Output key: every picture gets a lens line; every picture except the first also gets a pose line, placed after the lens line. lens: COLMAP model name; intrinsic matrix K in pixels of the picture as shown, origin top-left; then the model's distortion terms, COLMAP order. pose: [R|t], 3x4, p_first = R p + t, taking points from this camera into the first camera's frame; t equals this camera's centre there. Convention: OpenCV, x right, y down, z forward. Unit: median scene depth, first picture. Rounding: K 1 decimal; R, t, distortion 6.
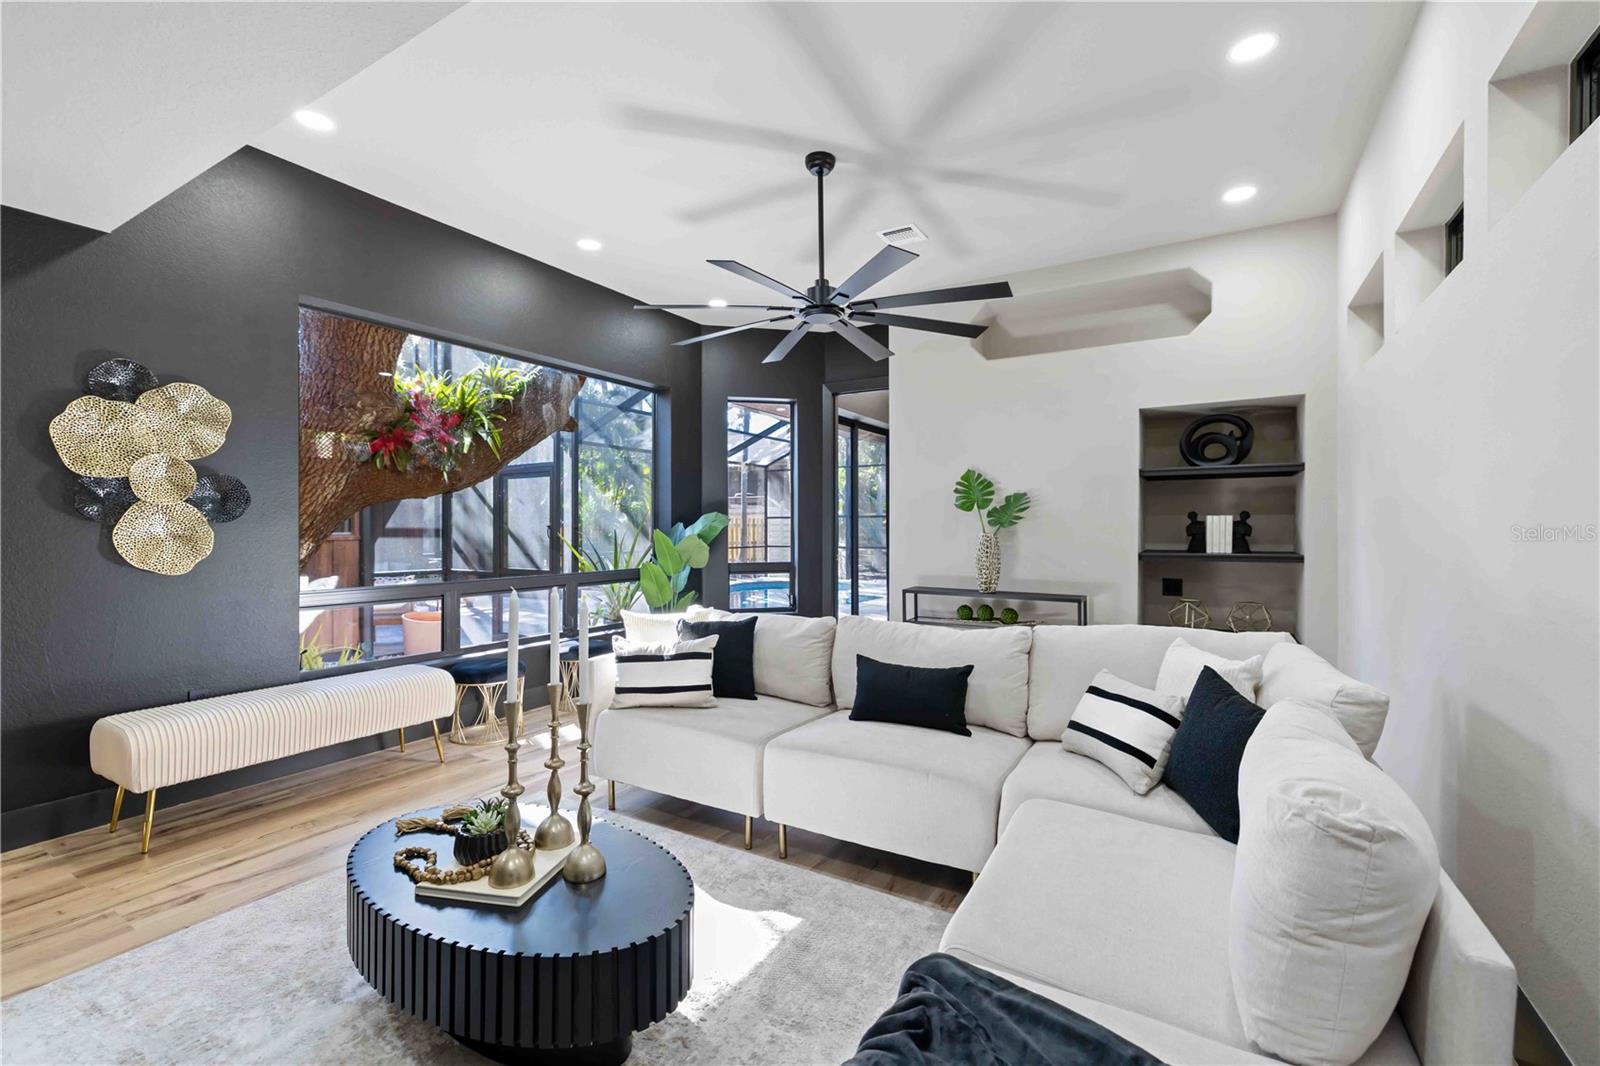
lens RADIAL K [[693.1, 0, 800.7], [0, 693.1, 535.3], [0, 0, 1]] dist [-0.000931, 0.001644]
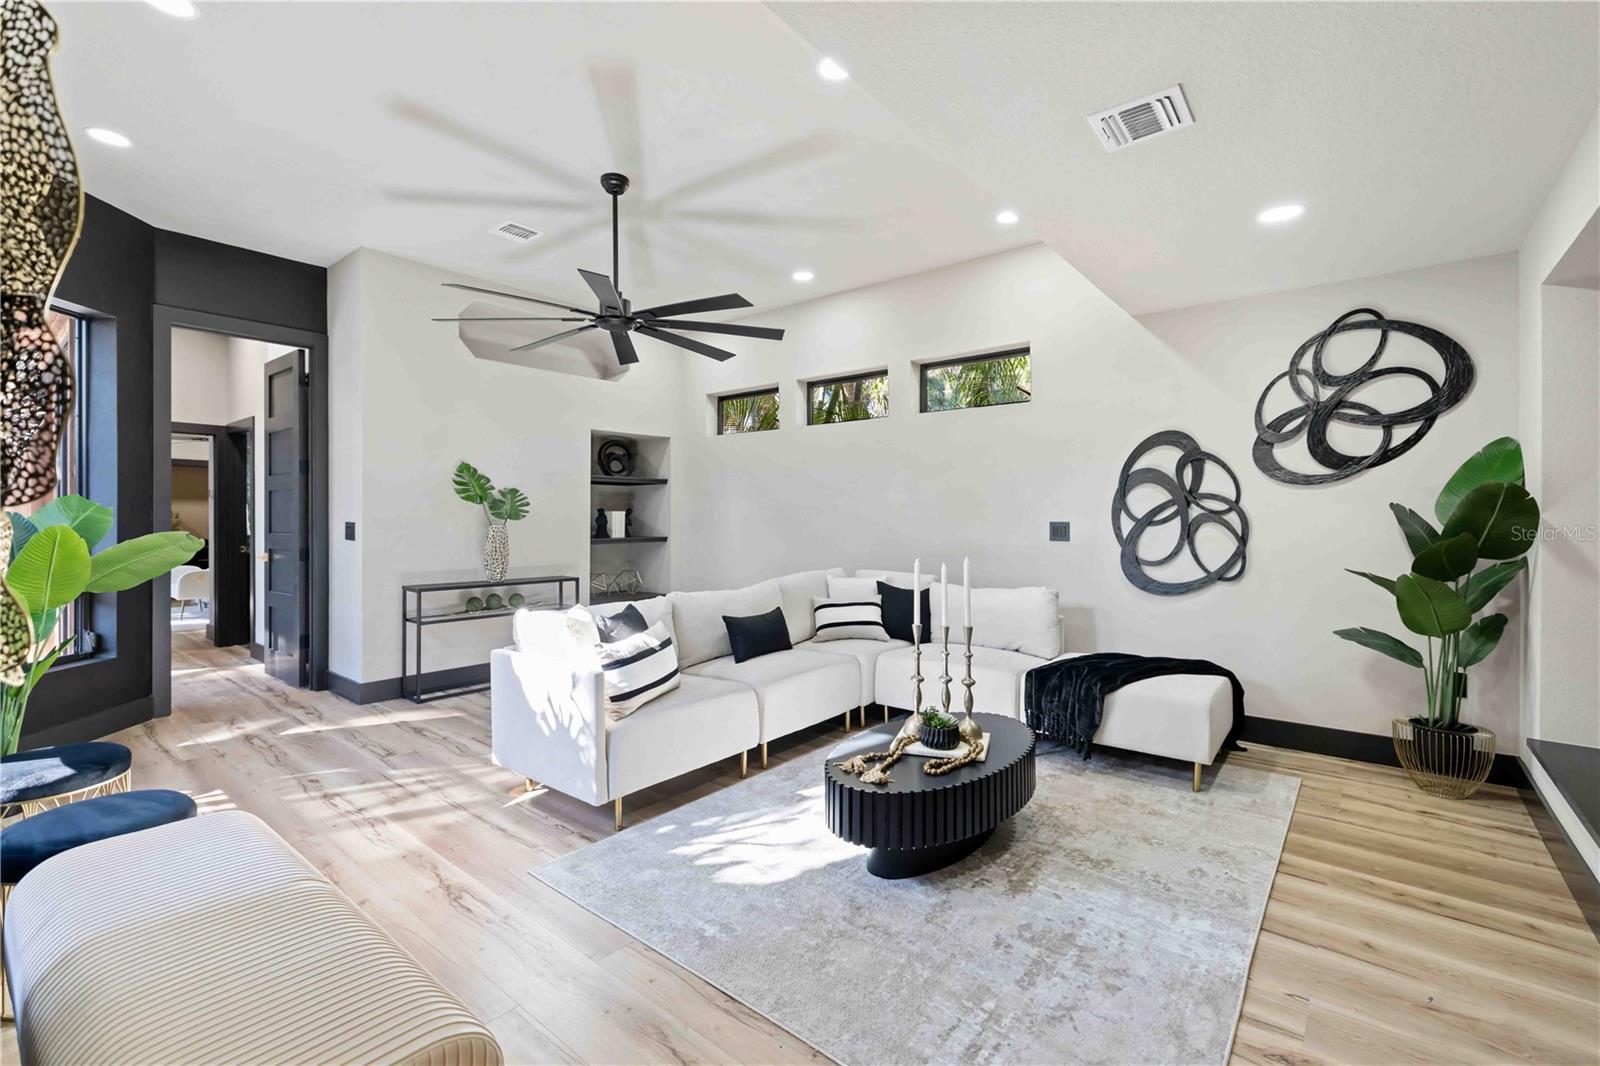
lens RADIAL K [[693.1, 0, 800.8], [0, 693.1, 523.7], [0, 0, 1]] dist [-0.000931, 0.001644]
pose [[0.158506, -0.008042, 0.987325, -0.952619], [0.012762, 0.999900, 0.006096, -0.008936], [-0.987275, 0.011634, 0.158593, 0.513040]]
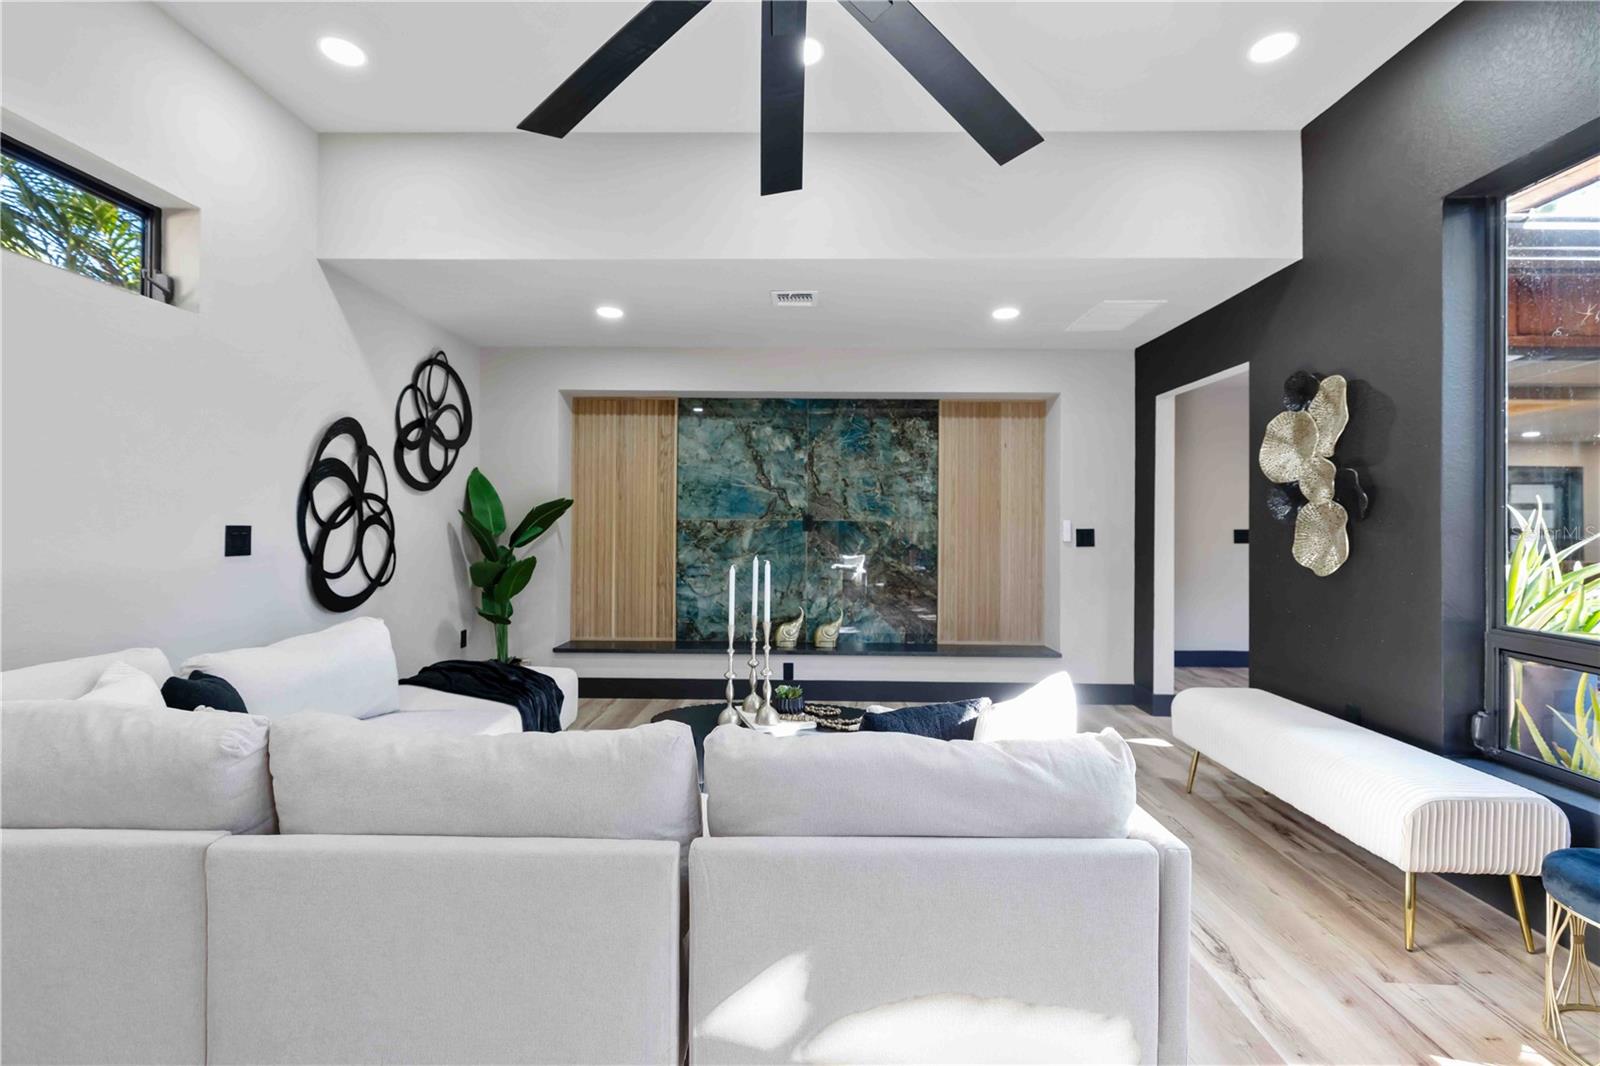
lens RADIAL K [[693.1, 0, 796.3], [0, 693.1, 517.3], [0, 0, 1]] dist [-0.000931, 0.001644]
pose [[-0.873516, -0.009521, -0.486702, 0.188905], [-0.012308, 0.999921, 0.002531, -0.017072], [0.486639, 0.008201, -0.873565, 1.242325]]
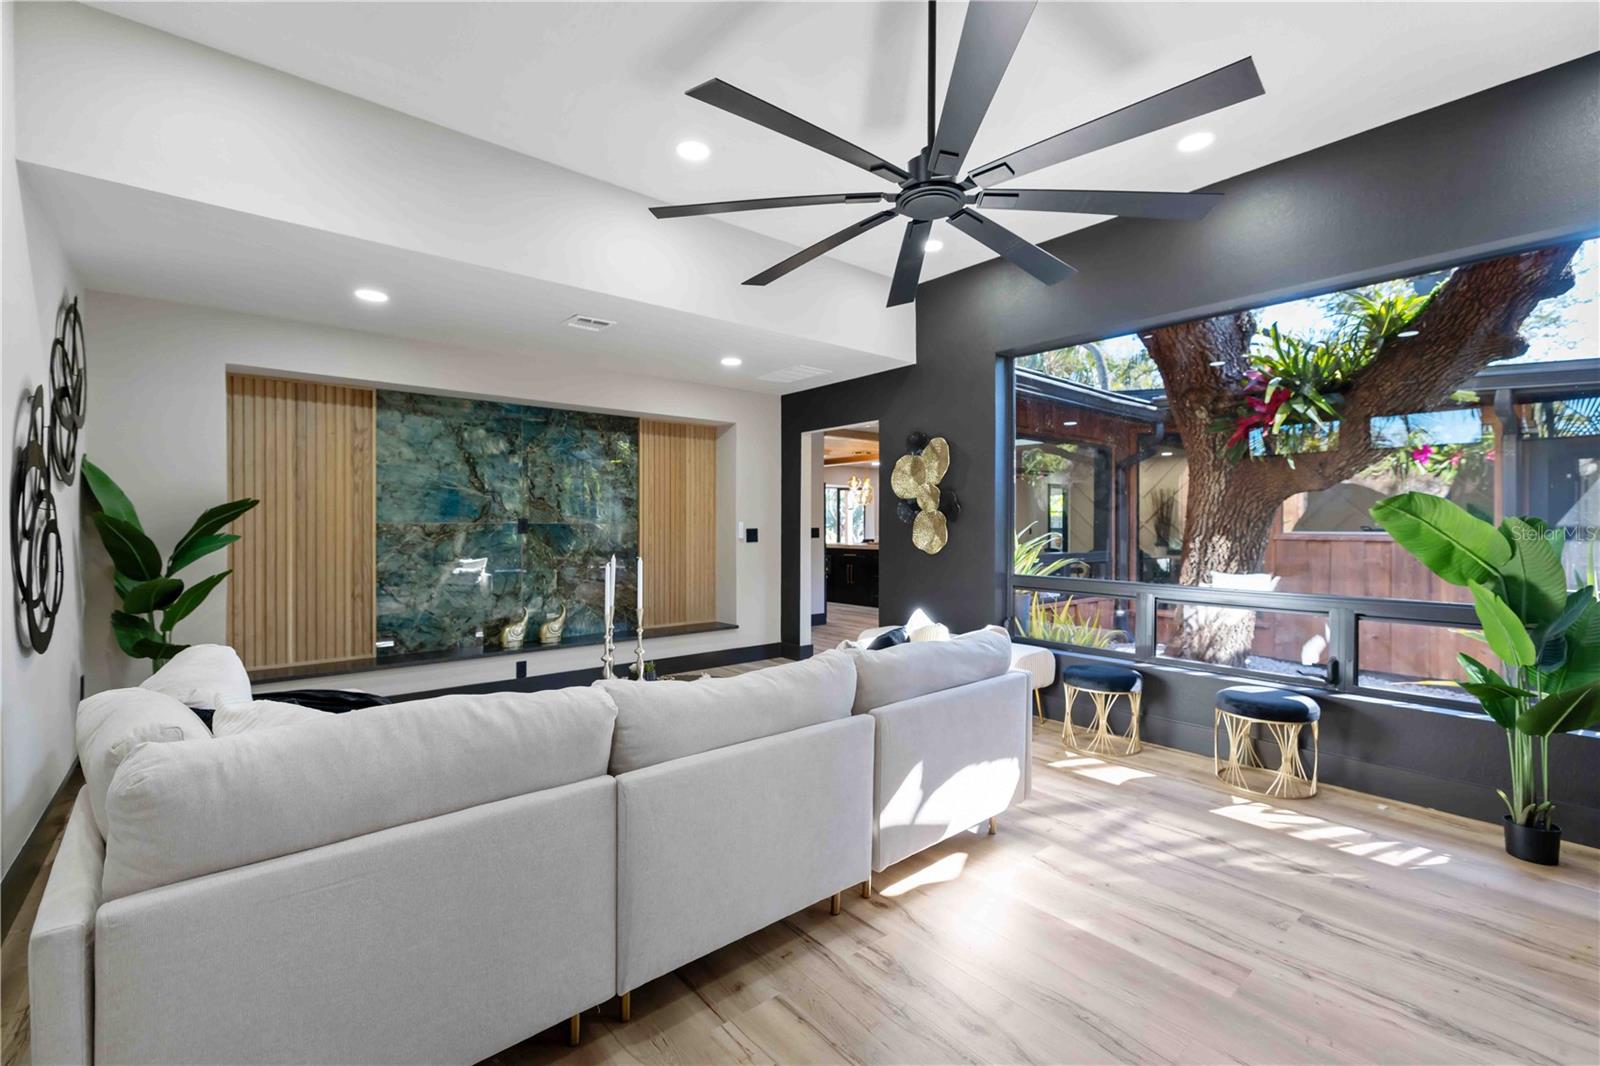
lens RADIAL K [[693.1, 0, 787.8], [0, 693.1, 527.2], [0, 0, 1]] dist [-0.000931, 0.001644]
pose [[-0.347145, 0.002621, -0.937808, 0.645225], [-0.009281, 0.999938, 0.006230, -0.013928], [0.937765, 0.010866, -0.347099, 1.048847]]
